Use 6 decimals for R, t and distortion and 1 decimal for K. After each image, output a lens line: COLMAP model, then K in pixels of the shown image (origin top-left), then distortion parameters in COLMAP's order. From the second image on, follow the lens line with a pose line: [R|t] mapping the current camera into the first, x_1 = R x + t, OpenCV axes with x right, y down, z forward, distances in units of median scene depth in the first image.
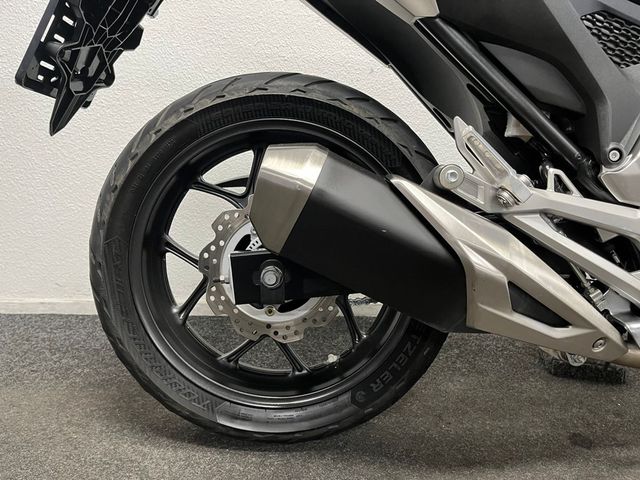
lens RADIAL K [[475.3, 0, 324.2], [0, 475.3, 243.5], [0, 0, 1]] dist [0.076201, -0.108317]
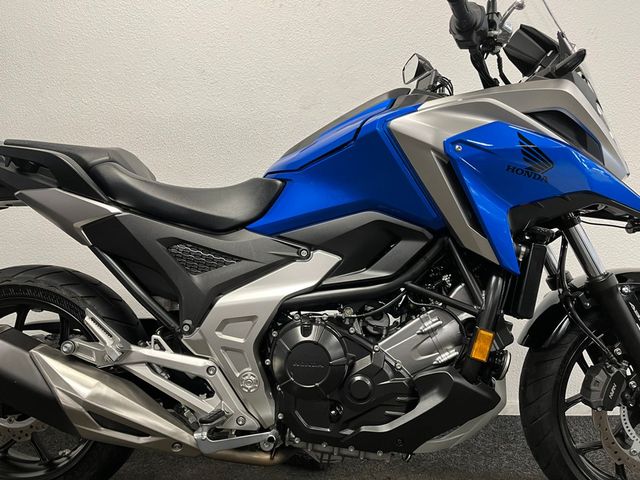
lens RADIAL K [[476.1, 0, 320.0], [0, 476.1, 240.0], [0, 0, 1]] dist [0.077565, -0.110967]
pose [[0.999246, -0.009948, -0.037529, 0.999741], [0.004295, 0.989007, -0.147810, -0.210963], [0.038587, 0.147537, 0.988304, -0.612207]]
